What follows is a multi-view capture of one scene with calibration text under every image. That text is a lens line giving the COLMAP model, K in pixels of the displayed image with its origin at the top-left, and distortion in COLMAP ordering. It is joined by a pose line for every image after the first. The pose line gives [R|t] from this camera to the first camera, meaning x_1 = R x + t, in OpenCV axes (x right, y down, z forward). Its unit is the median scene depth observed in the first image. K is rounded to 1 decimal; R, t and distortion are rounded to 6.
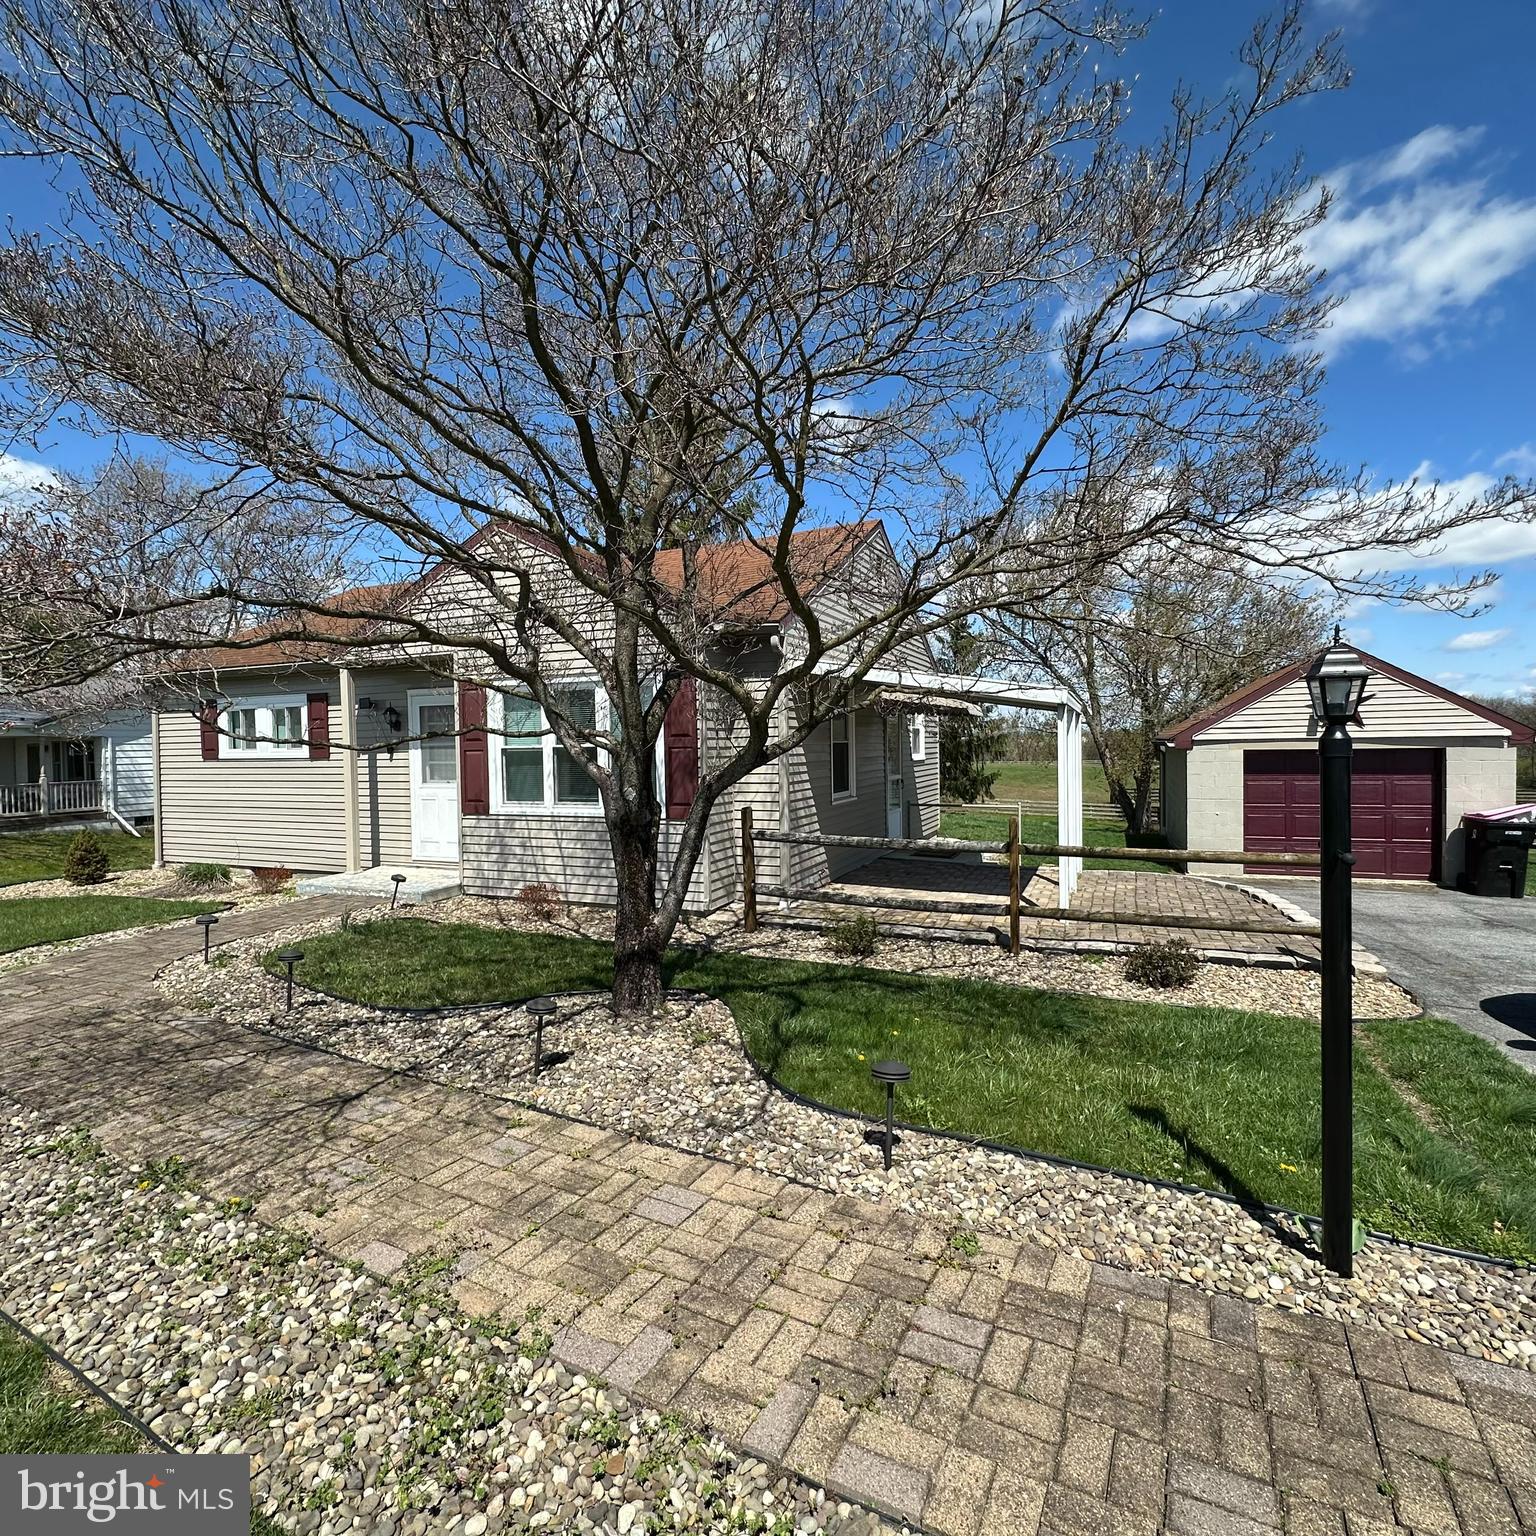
lens RADIAL K [[813.2, 0, 767.0], [0, 813.2, 765.8], [0, 0, 1]] dist [-0.003916, -0.000068]
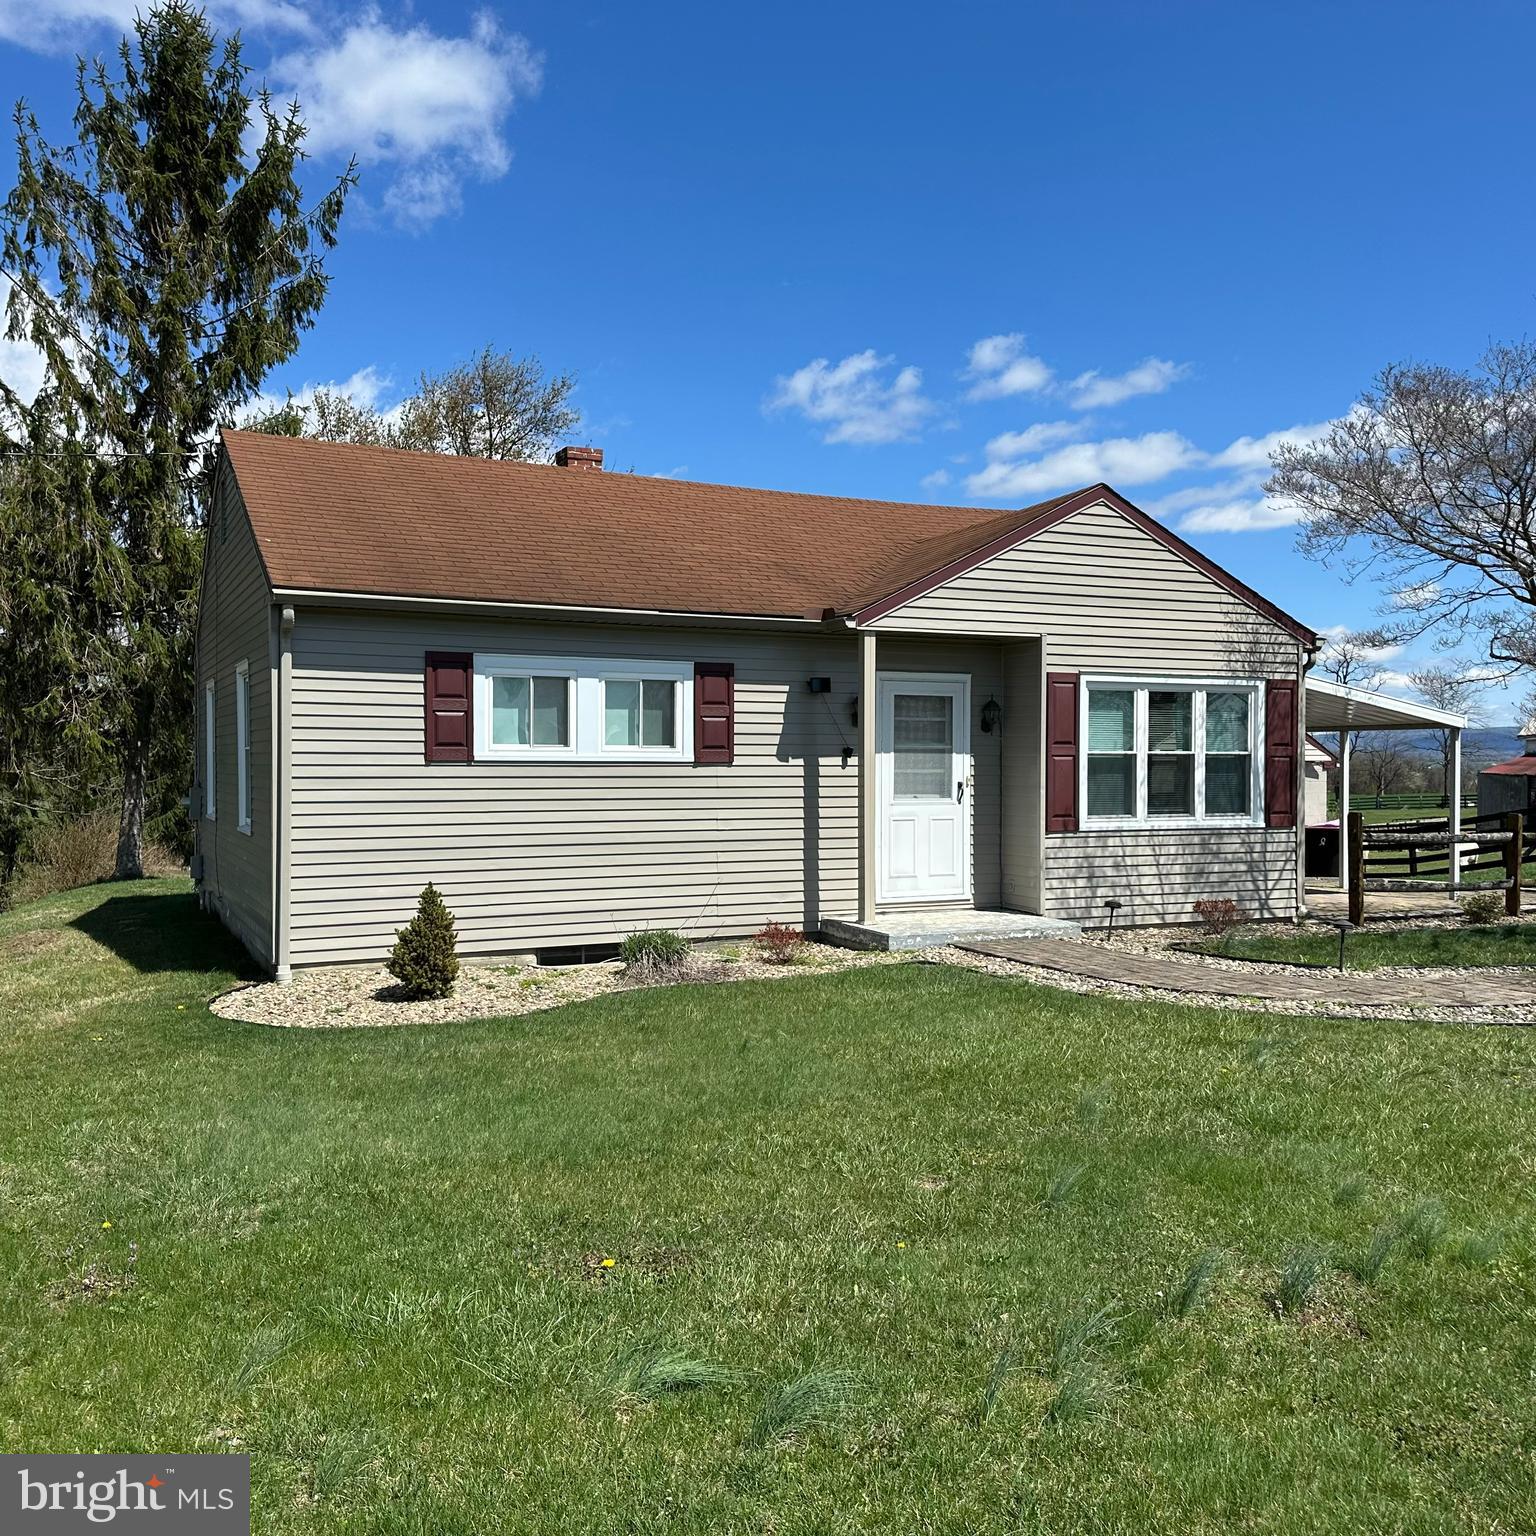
lens RADIAL K [[1392.7, 0, 768.1], [0, 1392.7, 793.4], [0, 0, 1]] dist [0.092642, -0.092495]
pose [[0.656771, 0.001439, 0.754089, -1.414801], [0.007229, 0.999940, -0.008205, 0.025475], [-0.754056, 0.010840, 0.656721, 0.247441]]
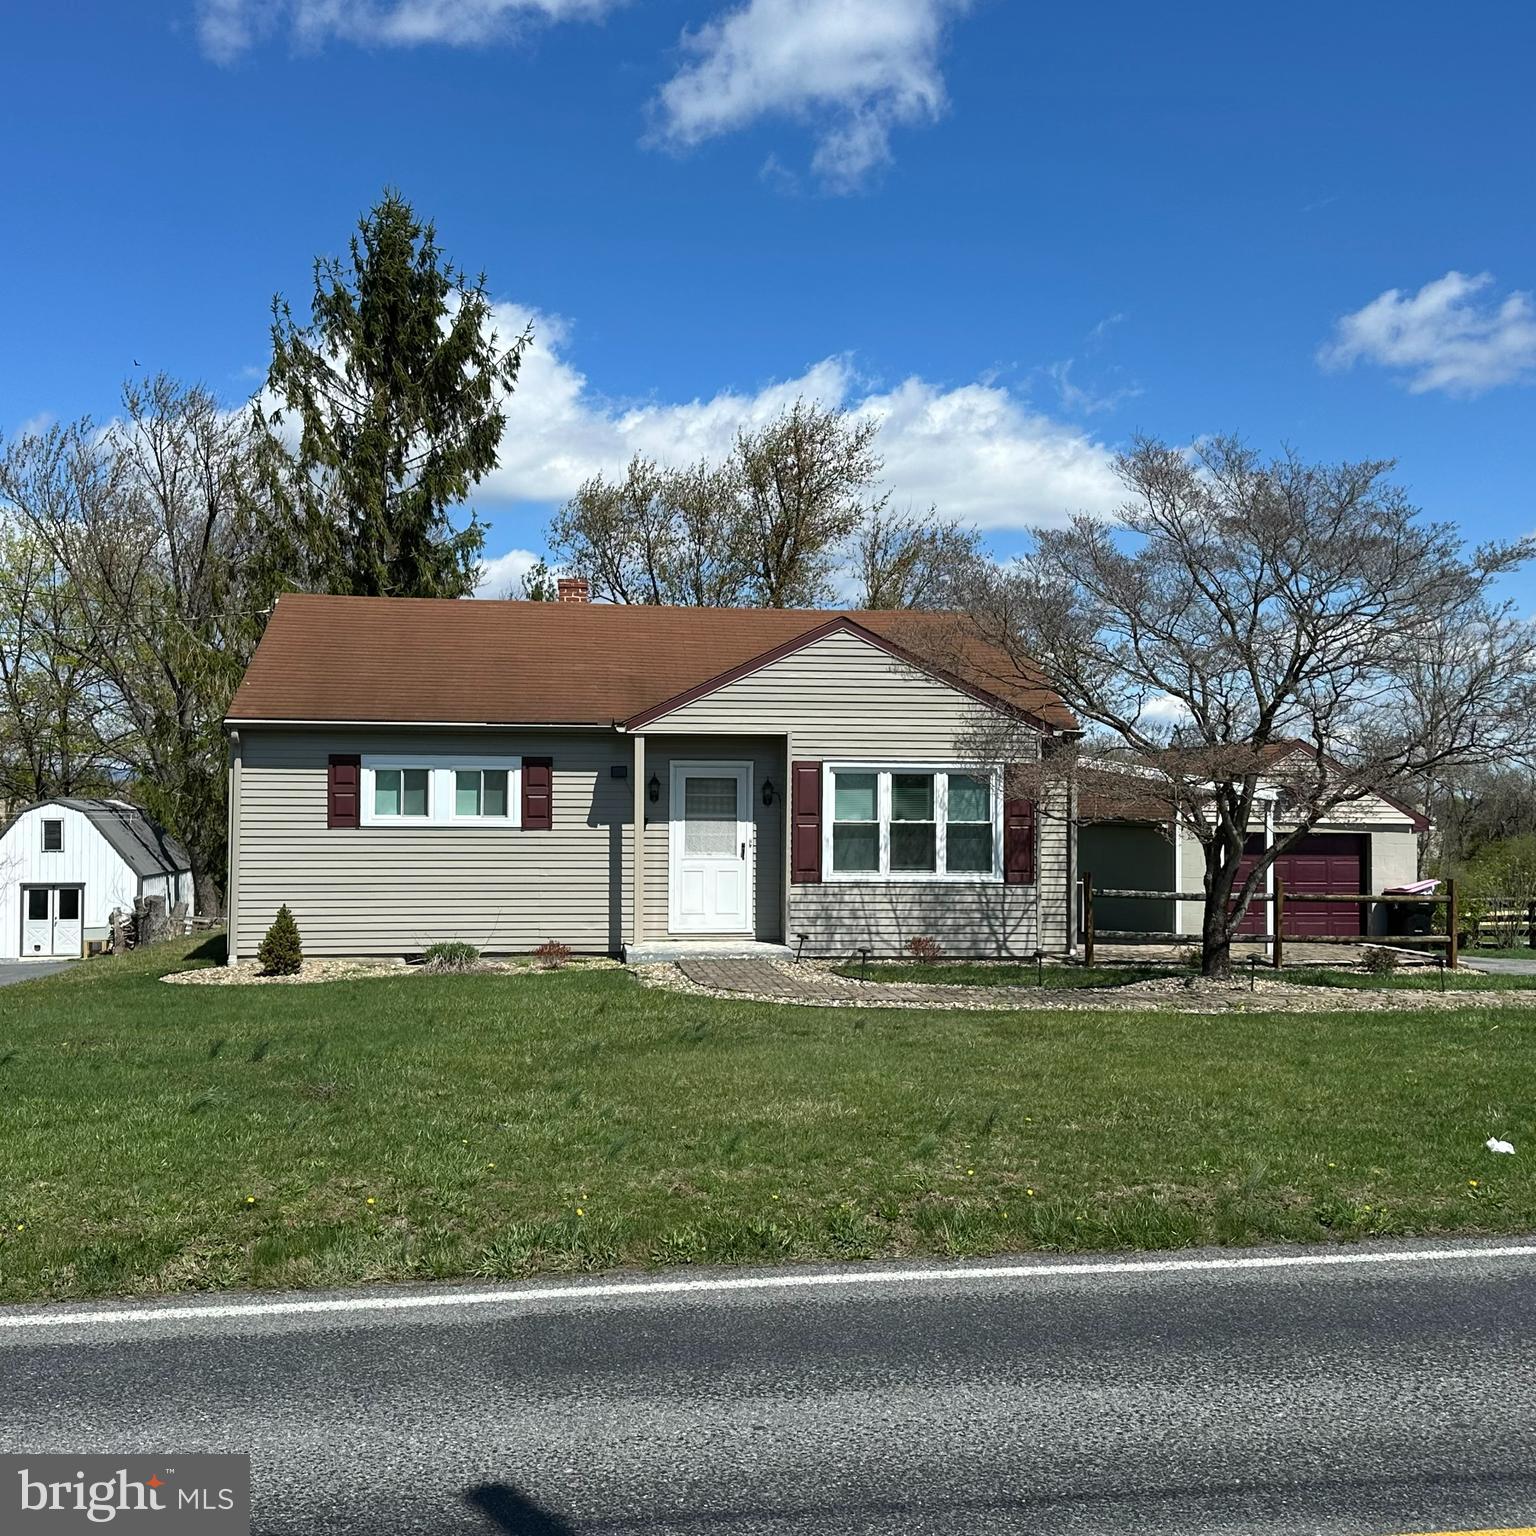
lens RADIAL K [[1652.4, 0, 768.0], [0, 1652.4, 768.0], [0, 0, 1]] dist [0.064477, -0.009083]
pose [[0.858072, 0.032669, 0.512489, -1.334136], [-0.007987, 0.998703, -0.050291, 0.015646], [-0.513467, 0.039060, 0.857220, -0.758922]]
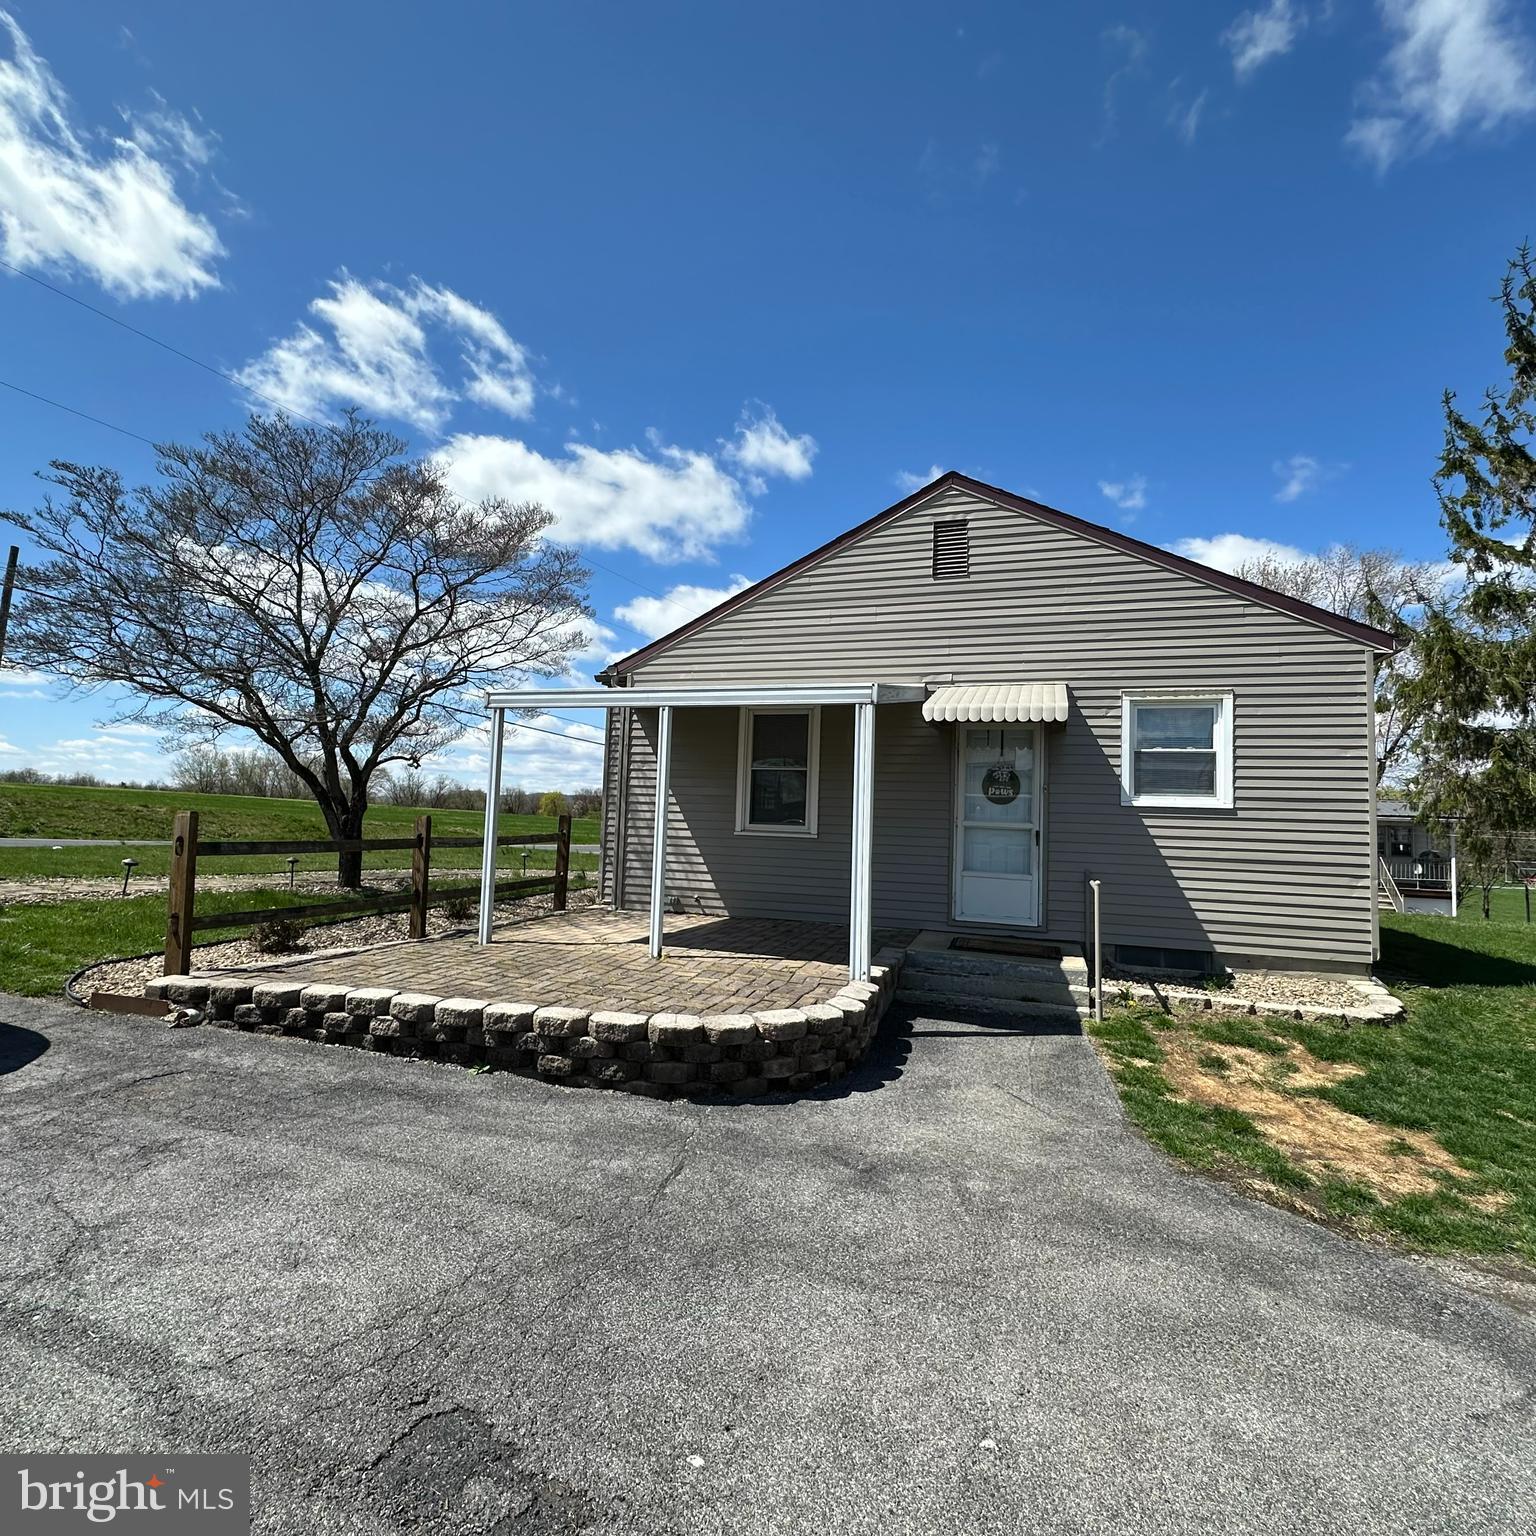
lens RADIAL K [[813.2, 0, 767.0], [0, 813.2, 765.8], [0, 0, 1]] dist [-0.003916, -0.000068]
pose [[0.085356, -0.049118, -0.995139, 0.931958], [-0.062991, 0.996520, -0.054589, 0.016295], [0.994357, 0.067344, 0.081965, 0.865953]]
